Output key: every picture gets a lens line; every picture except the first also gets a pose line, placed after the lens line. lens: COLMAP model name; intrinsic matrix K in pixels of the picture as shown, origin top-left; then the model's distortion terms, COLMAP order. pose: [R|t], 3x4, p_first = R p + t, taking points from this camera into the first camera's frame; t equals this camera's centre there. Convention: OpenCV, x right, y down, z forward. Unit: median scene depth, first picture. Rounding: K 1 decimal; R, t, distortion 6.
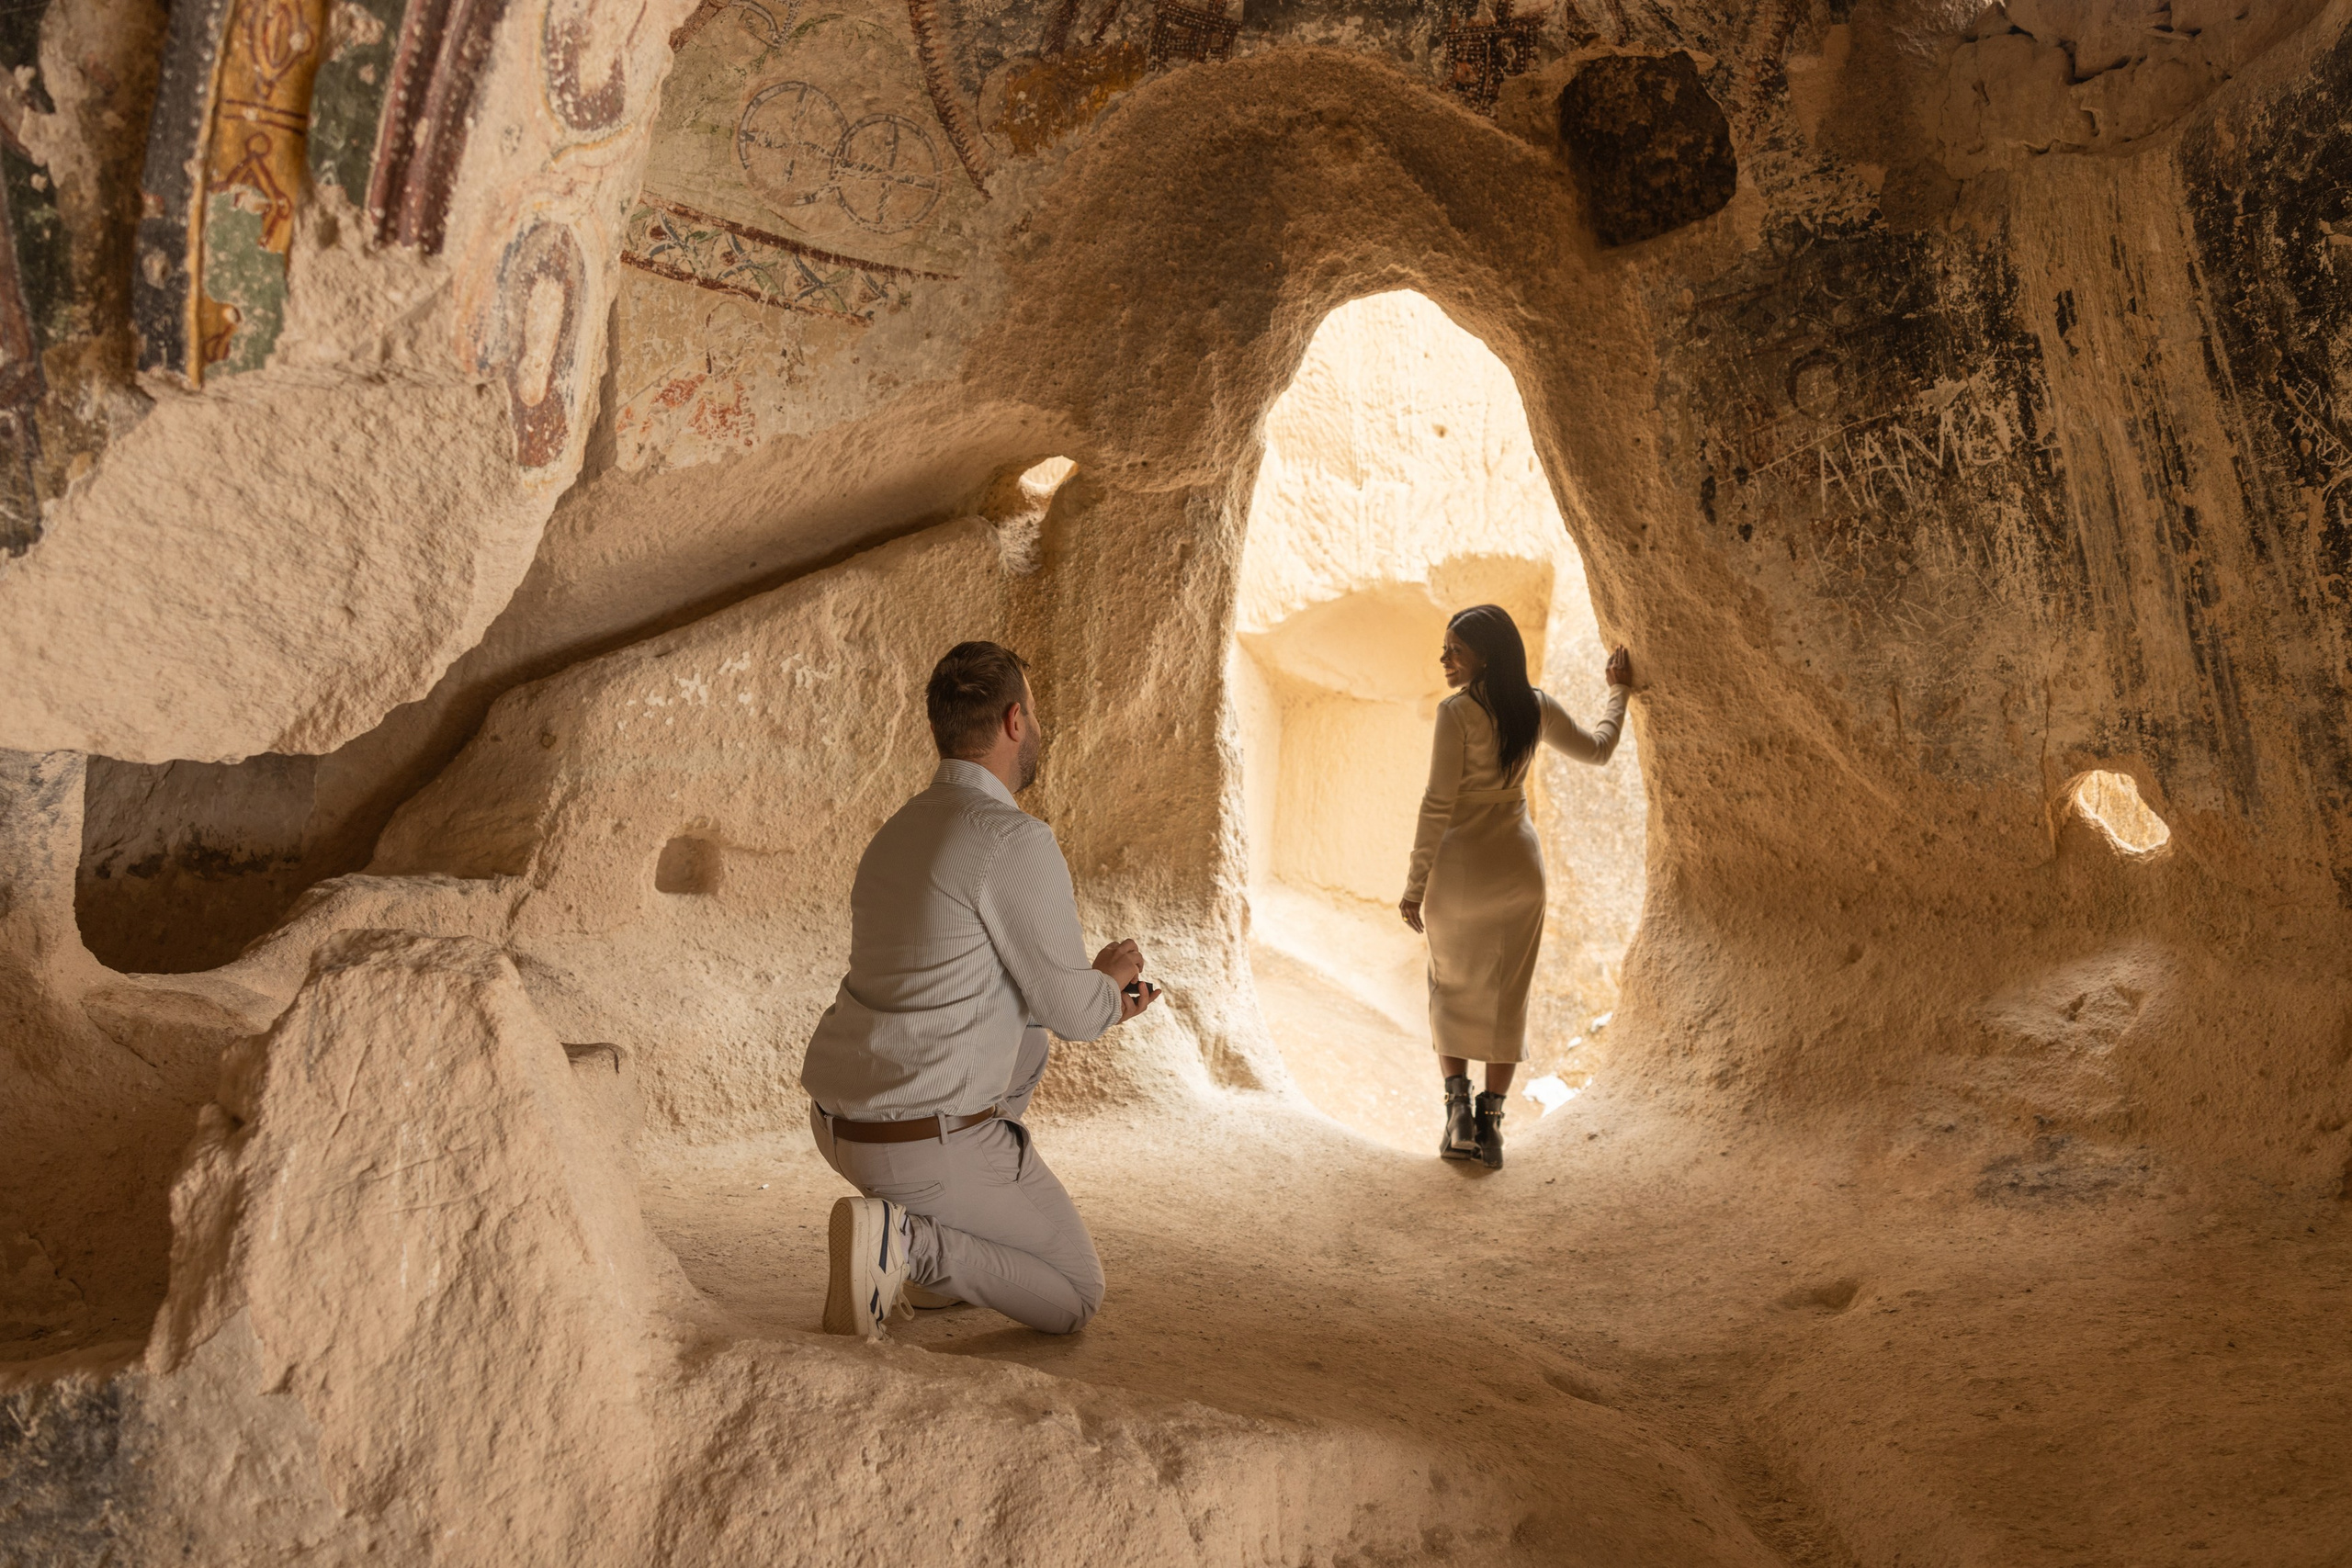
lens RADIAL K [[1777.9, 0, 1172.0], [0, 1777.9, 775.4], [0, 0, 1]] dist [0.002535, 0.003428]
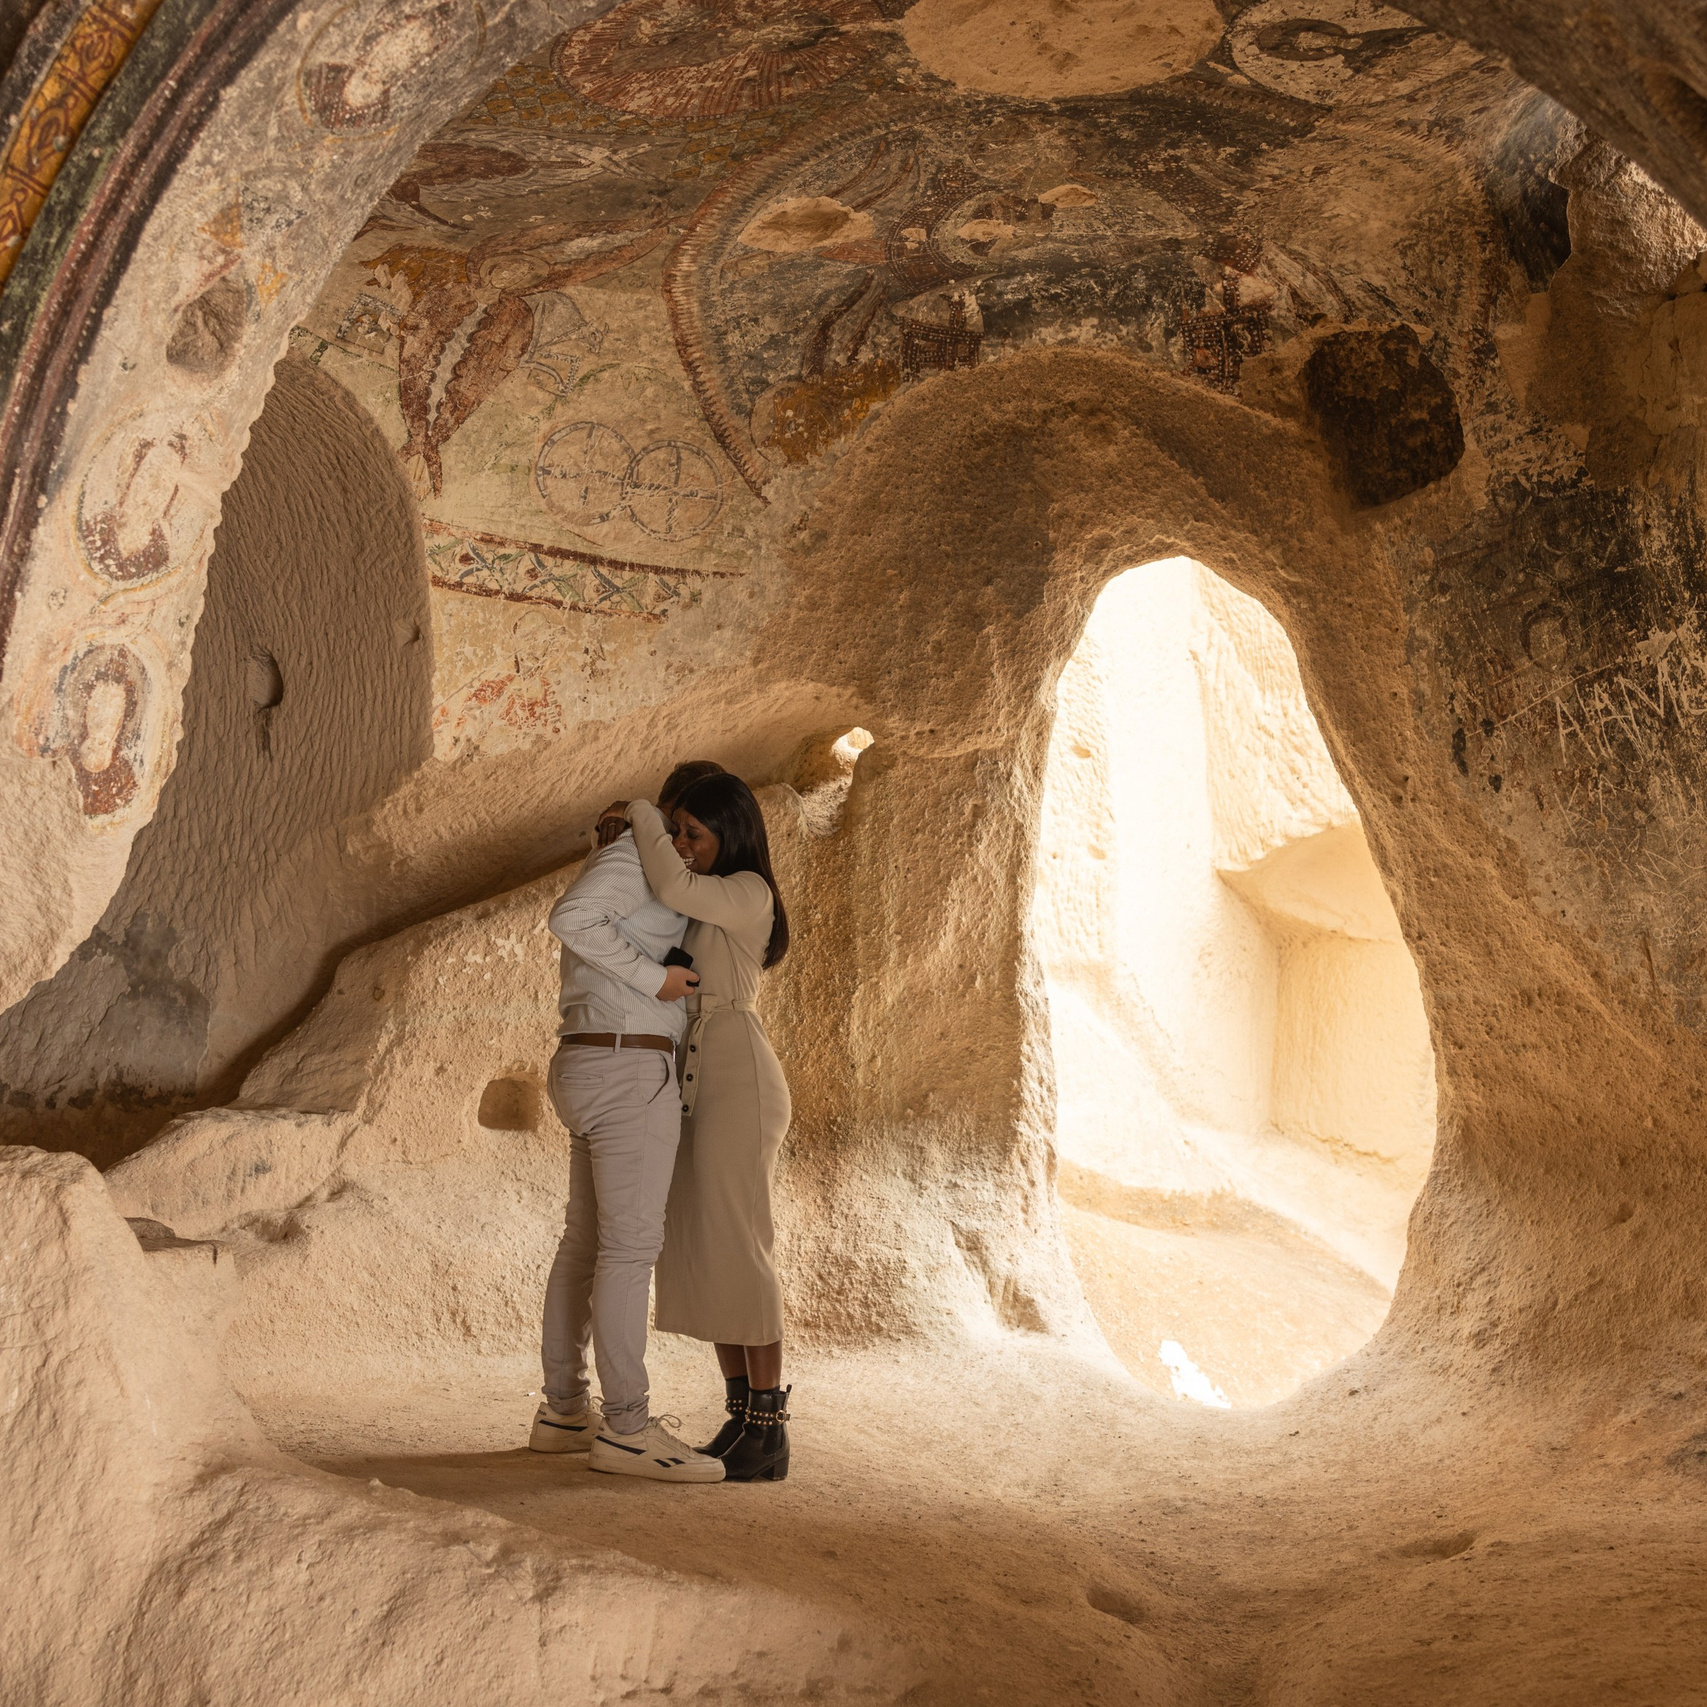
lens RADIAL K [[1915.7, 0, 855.3], [0, 1915.7, 857.9], [0, 0, 1]] dist [0.003189, 0.000000]
pose [[0.970145, -0.017686, -0.241881, 0.241847], [-0.001891, 0.996756, -0.080463, -0.007788], [0.242520, 0.078518, 0.966964, -0.130132]]
